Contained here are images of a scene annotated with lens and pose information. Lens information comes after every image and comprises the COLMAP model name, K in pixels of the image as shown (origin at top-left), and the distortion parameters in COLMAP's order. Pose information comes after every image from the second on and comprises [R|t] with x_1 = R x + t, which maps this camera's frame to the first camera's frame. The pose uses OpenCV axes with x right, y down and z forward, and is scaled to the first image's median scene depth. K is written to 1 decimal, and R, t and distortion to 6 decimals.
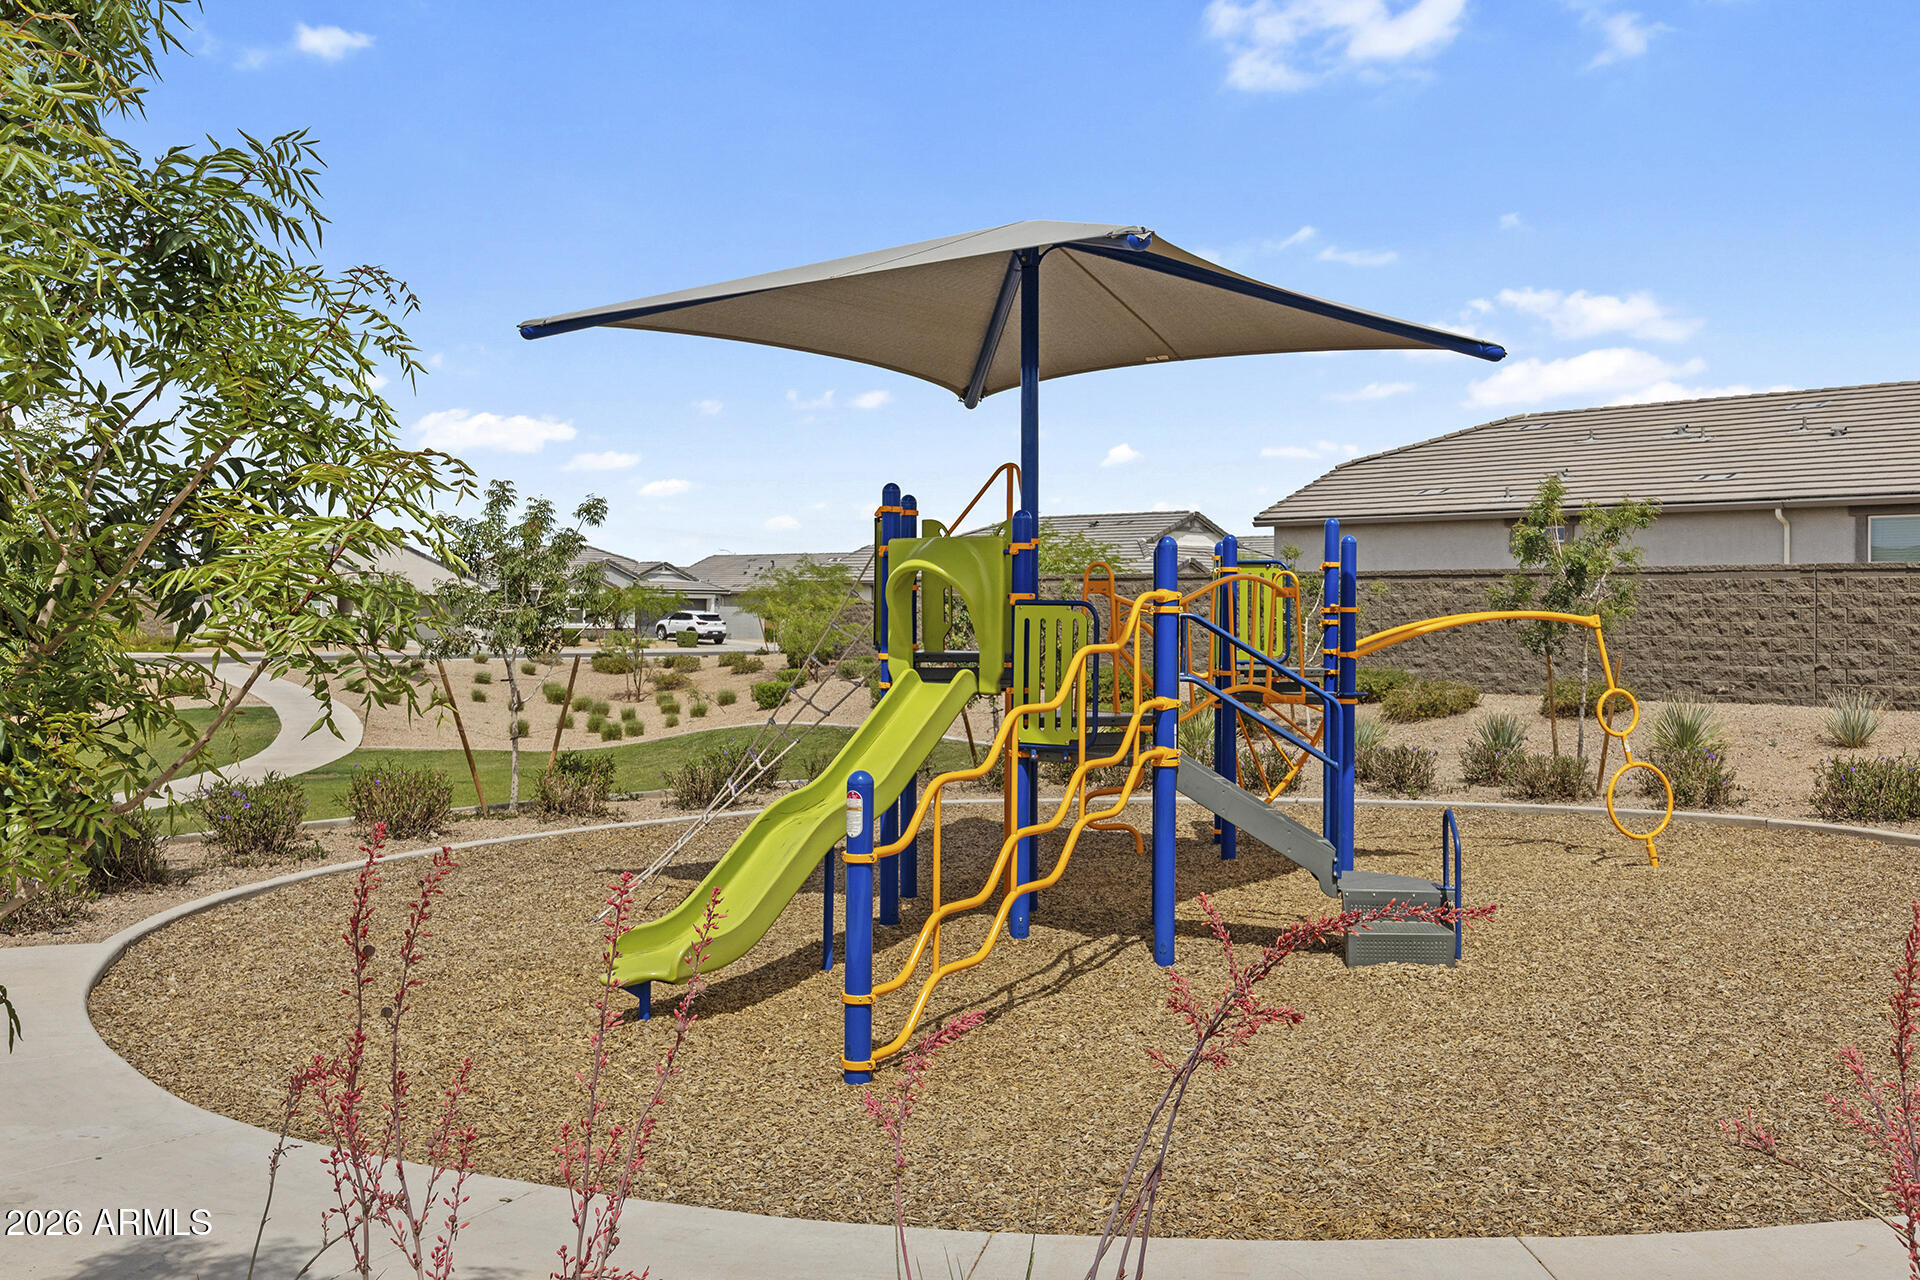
lens RADIAL K [[1766.1, 0, 964.8], [0, 1766.1, 625.1], [0, 0, 1]] dist [-0.002886, 0.000000]
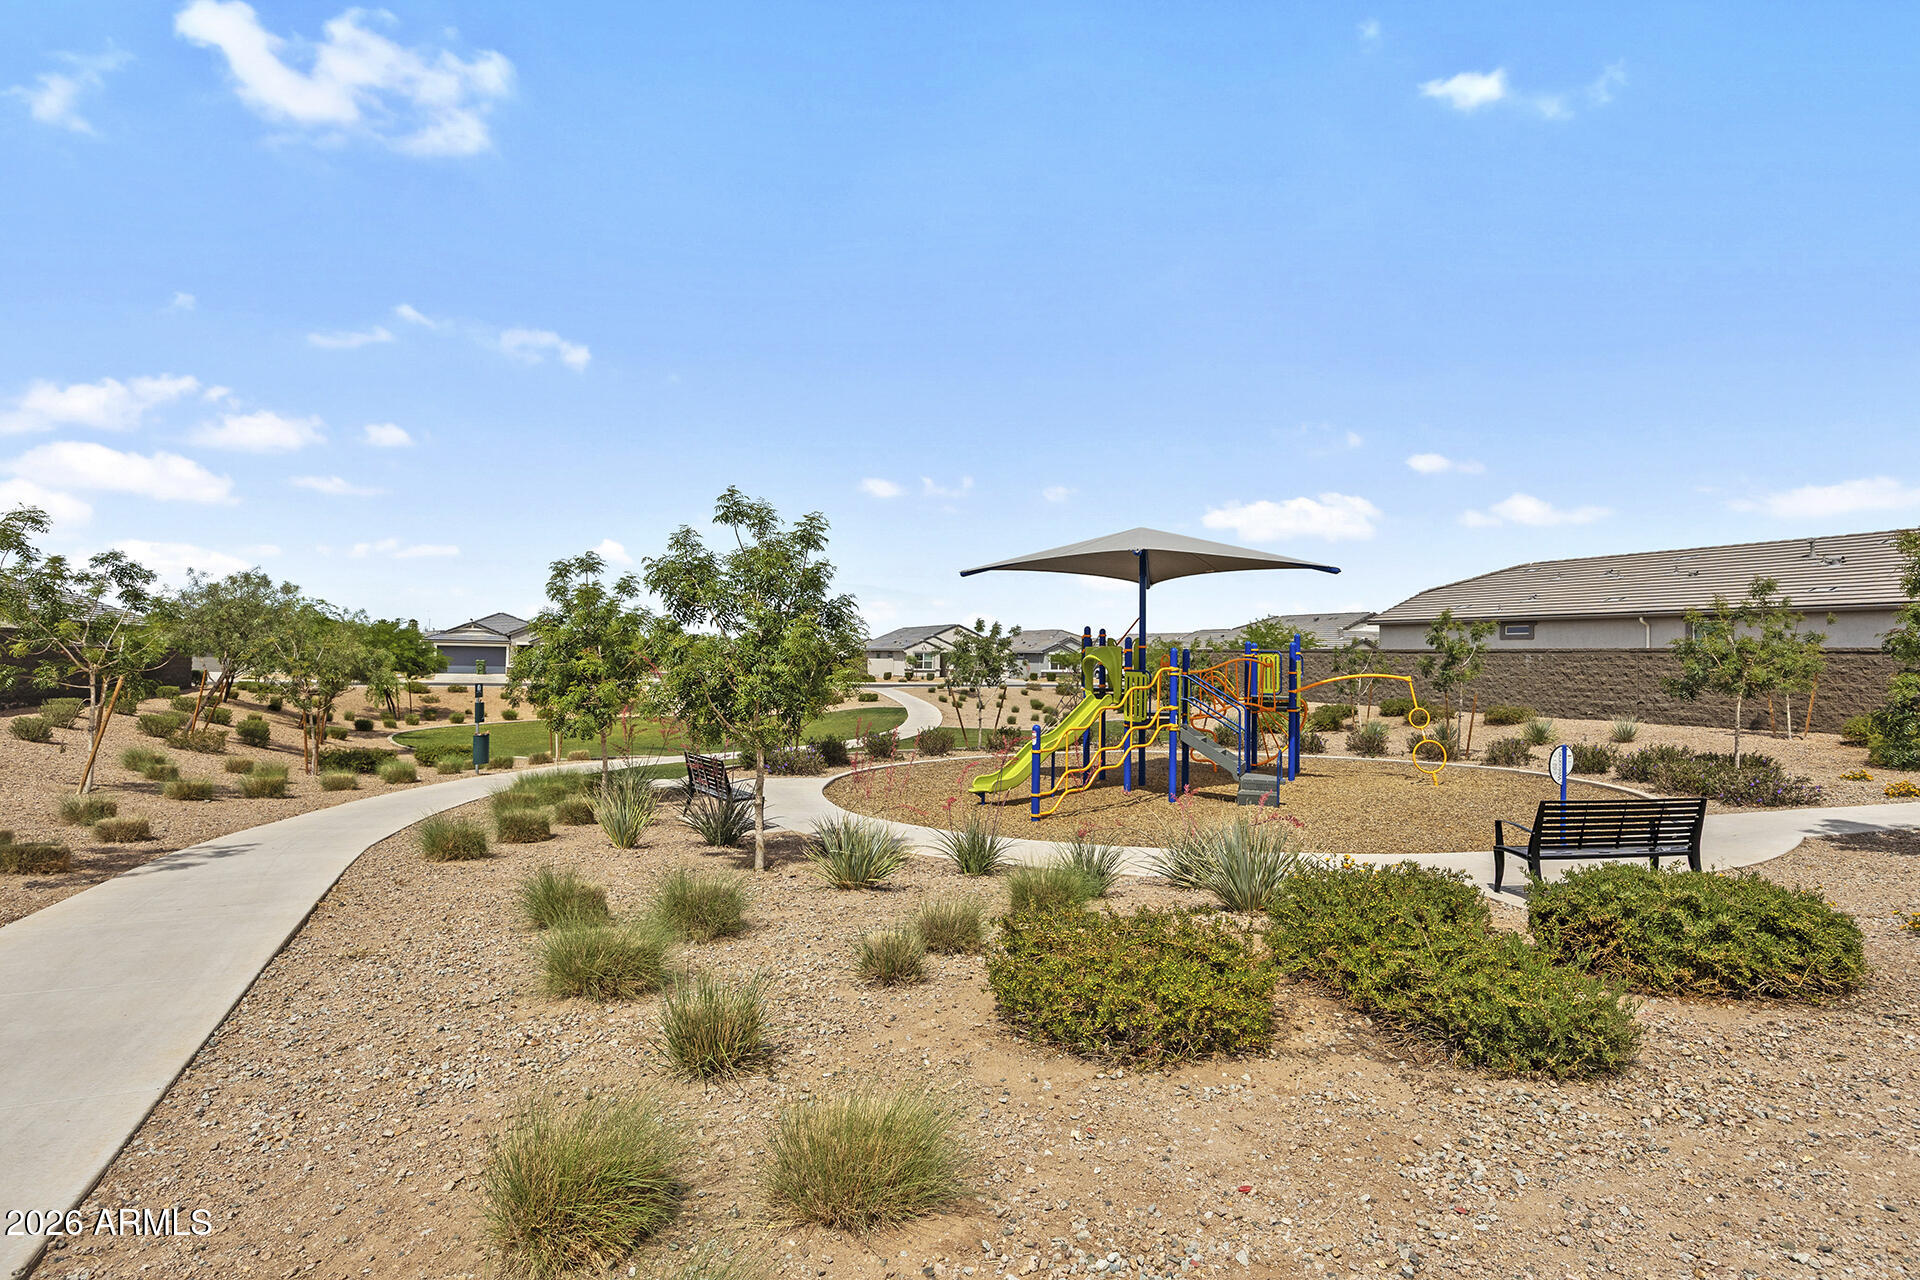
lens RADIAL K [[1057.1, 0, 970.2], [0, 1057.1, 644.2], [0, 0, 1]] dist [0.002961, -0.000587]
pose [[0.944542, 0.000566, -0.328392, 0.302798], [-0.007965, 0.999744, -0.021185, -0.015332], [0.328295, 0.022626, 0.944304, -0.573389]]
